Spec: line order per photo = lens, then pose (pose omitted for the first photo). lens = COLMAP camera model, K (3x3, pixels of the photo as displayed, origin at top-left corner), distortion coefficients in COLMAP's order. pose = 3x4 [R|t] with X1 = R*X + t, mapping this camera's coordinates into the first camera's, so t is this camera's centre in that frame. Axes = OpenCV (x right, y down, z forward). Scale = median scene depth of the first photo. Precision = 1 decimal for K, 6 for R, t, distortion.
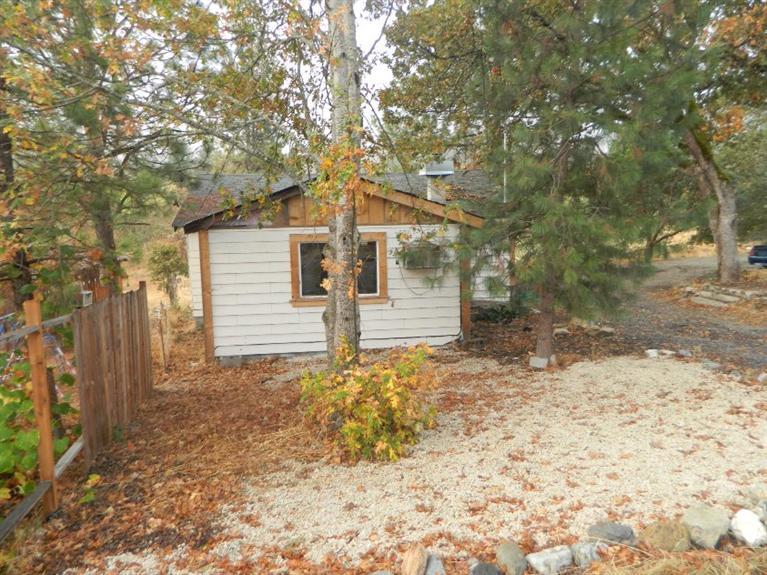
lens RADIAL K [[576.4, 0, 383.3], [0, 576.4, 284.1], [0, 0, 1]] dist [0.023489, 0.004686]
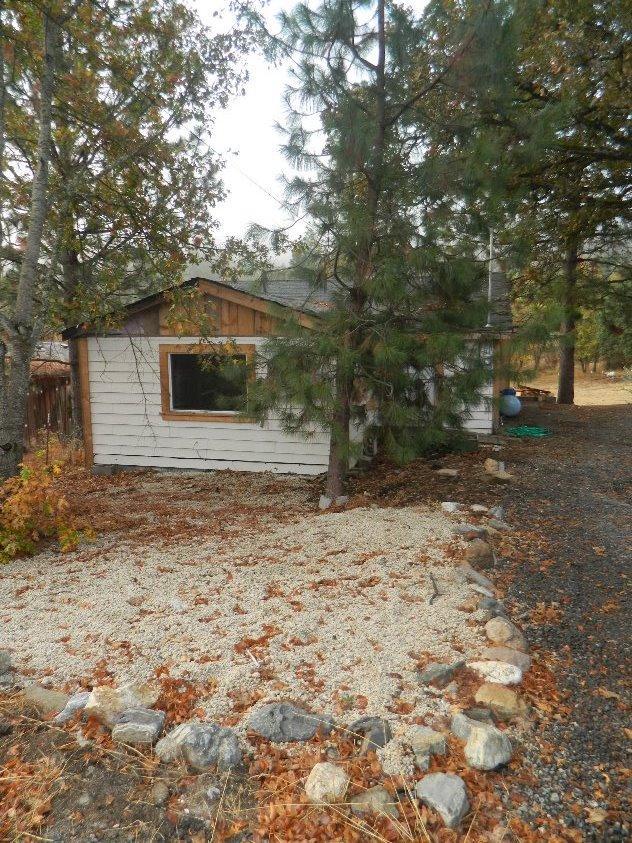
lens RADIAL K [[633.5, 0, 316.2], [0, 633.5, 424.5], [0, 0, 1]] dist [0.023489, 0.004686]
pose [[0.937169, 0.072048, -0.341357, 0.448805], [-0.058812, 0.997067, 0.048982, -0.019968], [0.343884, -0.025828, 0.938657, 0.091593]]
